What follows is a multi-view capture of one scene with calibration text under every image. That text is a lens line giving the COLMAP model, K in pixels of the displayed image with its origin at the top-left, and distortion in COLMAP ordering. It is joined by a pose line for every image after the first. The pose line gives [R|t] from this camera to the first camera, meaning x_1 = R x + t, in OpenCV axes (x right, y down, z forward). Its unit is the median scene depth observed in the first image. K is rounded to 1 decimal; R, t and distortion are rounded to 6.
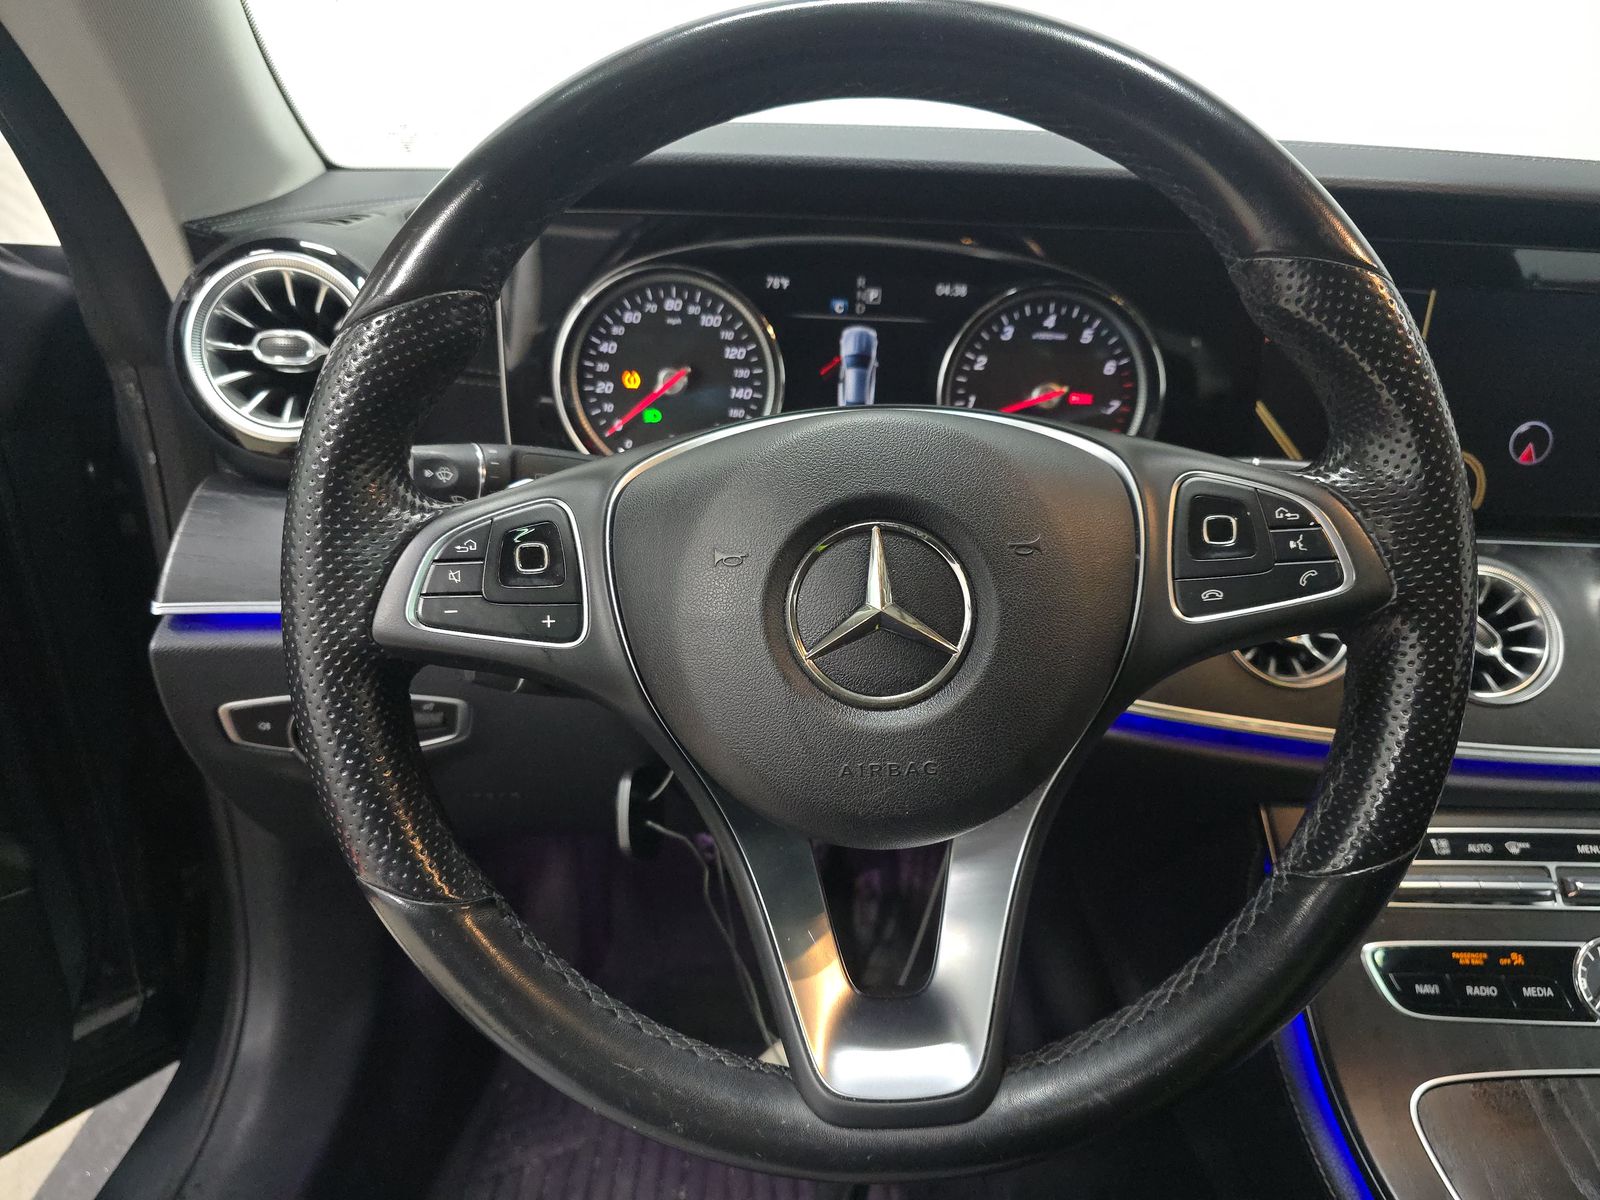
lens RADIAL K [[1106.8, 0, 802.5], [0, 1106.8, 603.0], [0, 0, 1]] dist [0.100250, -0.097676]
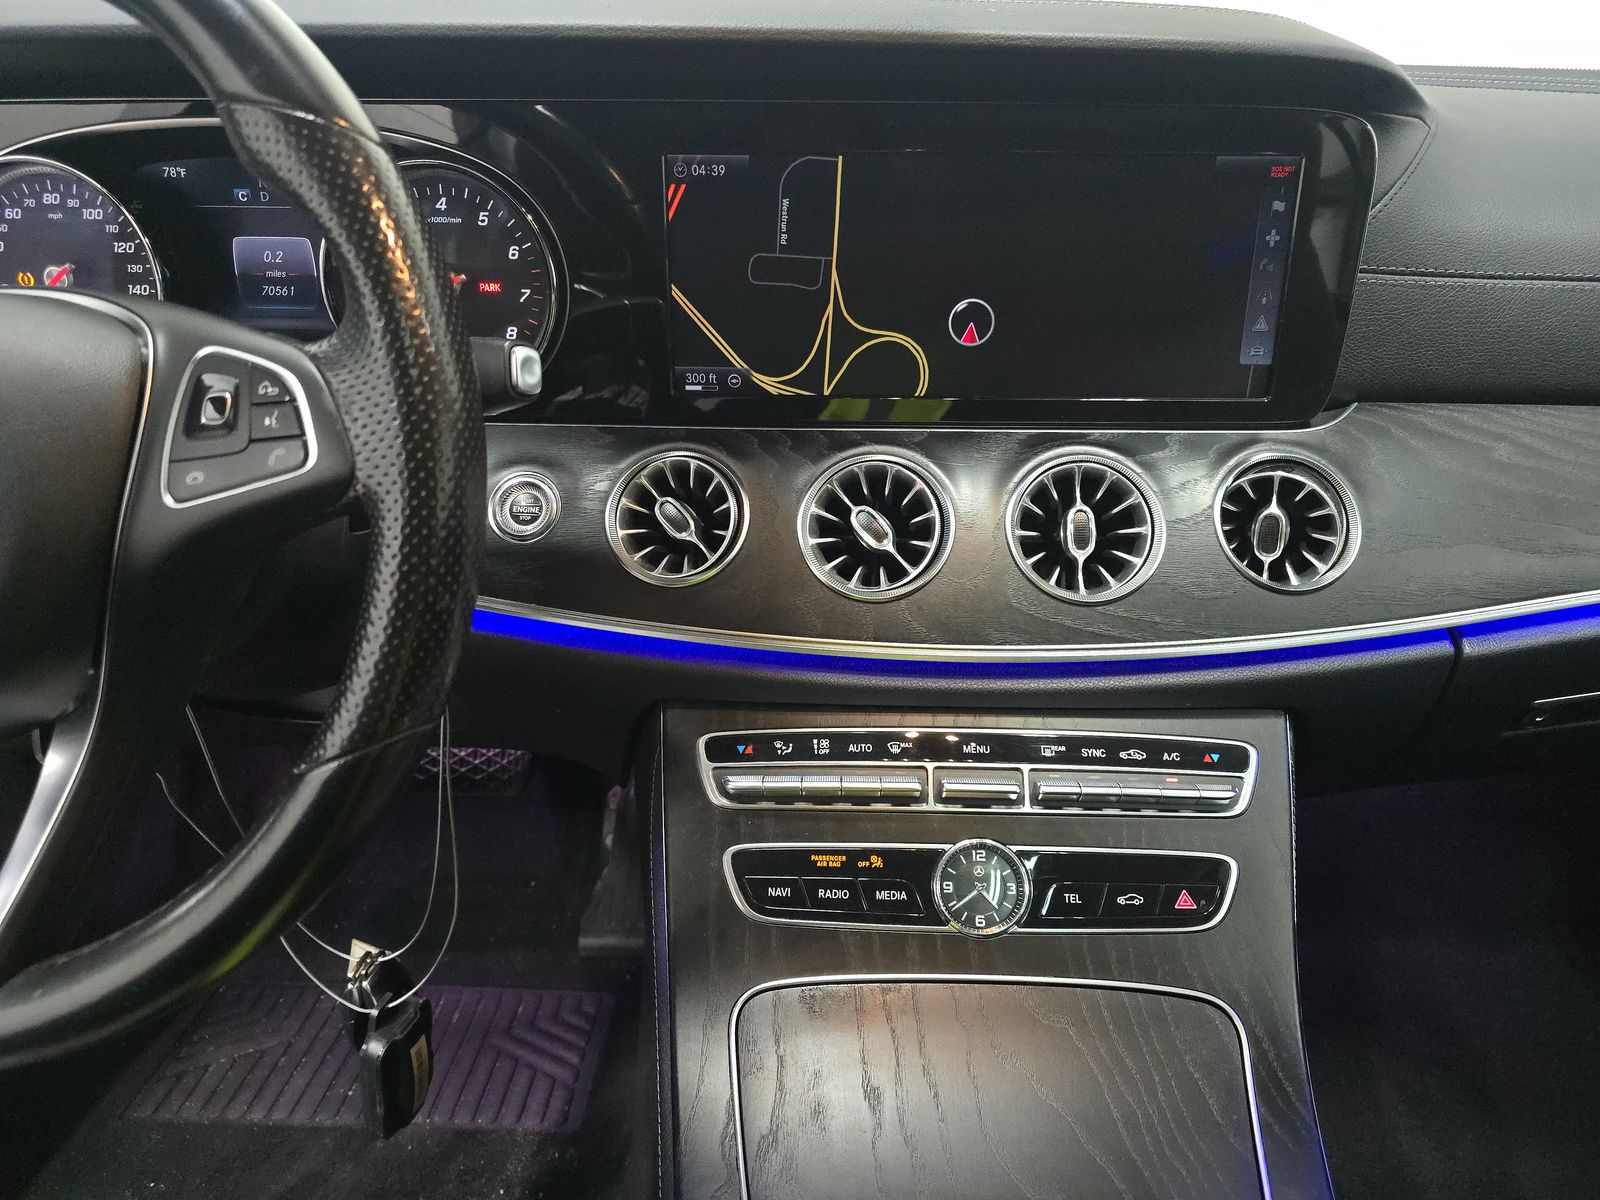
lens RADIAL K [[1097.4, 0, 802.1], [0, 1097.4, 591.3], [0, 0, 1]] dist [0.064581, -0.047181]
pose [[0.996761, -0.015172, -0.078976, 0.594885], [0.019623, 0.998244, 0.055892, 0.028470], [0.077989, -0.057261, 0.995308, 0.070537]]
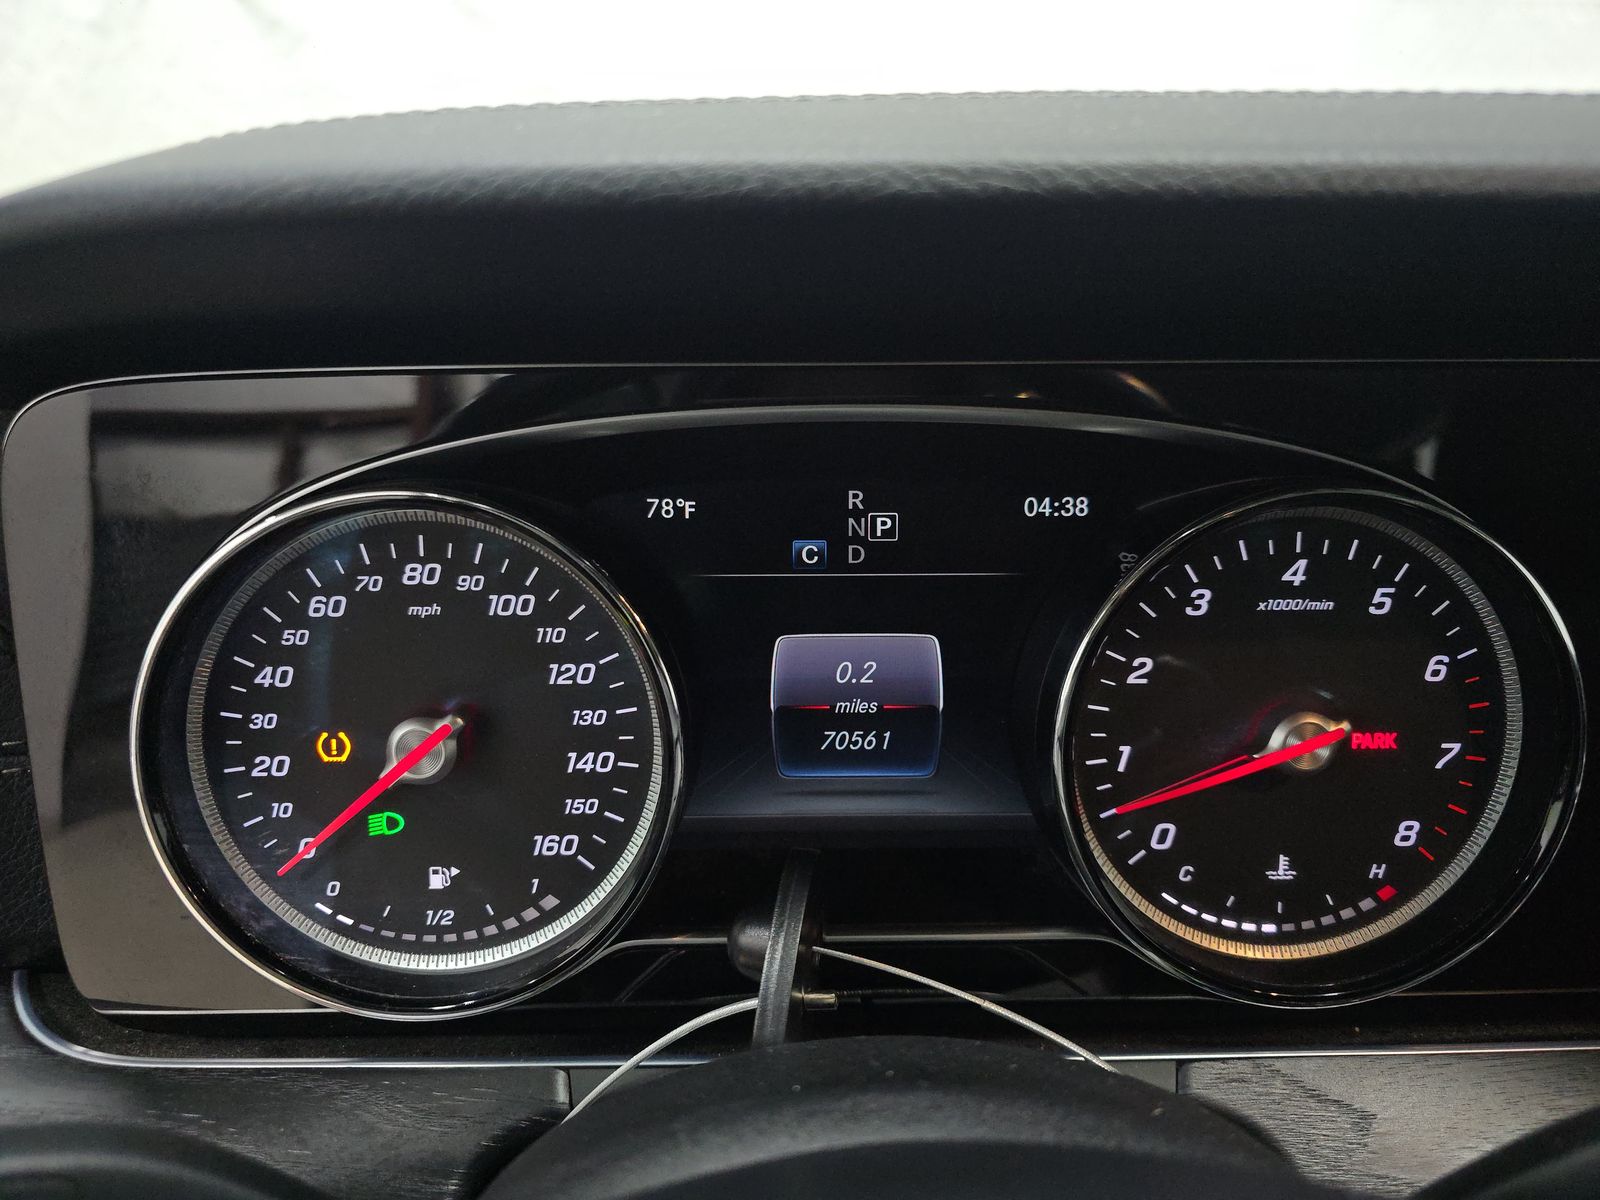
lens RADIAL K [[1087.2, 0, 800.0], [0, 1087.2, 600.0], [0, 0, 1]] dist [0.034406, -0.042446]
pose [[0.998999, -0.044722, -0.000371, 0.029296], [0.044338, 0.991429, -0.122897, -0.198030], [0.005864, 0.122757, 0.992419, 0.580686]]
